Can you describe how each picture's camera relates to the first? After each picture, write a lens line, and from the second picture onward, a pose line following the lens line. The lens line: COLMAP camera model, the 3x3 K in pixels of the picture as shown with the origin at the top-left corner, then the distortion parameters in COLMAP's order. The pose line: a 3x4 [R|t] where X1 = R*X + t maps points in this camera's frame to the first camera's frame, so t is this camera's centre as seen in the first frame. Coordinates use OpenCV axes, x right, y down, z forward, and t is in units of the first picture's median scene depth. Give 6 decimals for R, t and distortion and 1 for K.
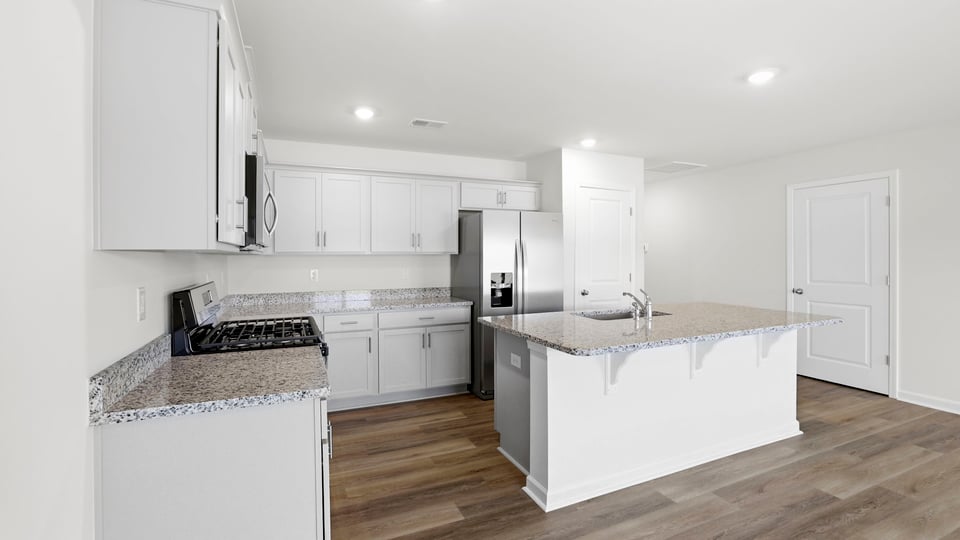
lens RADIAL K [[415.0, 0, 466.2], [0, 415.0, 260.7], [0, 0, 1]] dist [-0.027231, 0.000543]
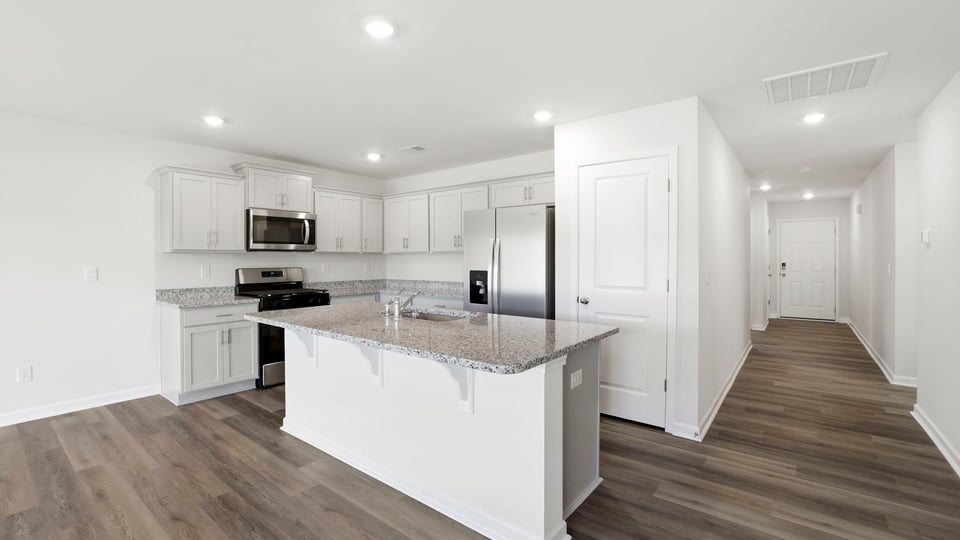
lens RADIAL K [[415.0, 0, 466.2], [0, 415.0, 260.7], [0, 0, 1]] dist [-0.027231, 0.000543]
pose [[0.465299, 0.007451, -0.885122, 1.377217], [-0.006214, 0.999967, 0.005151, -0.001122], [0.885132, 0.003103, 0.465330, 0.689656]]
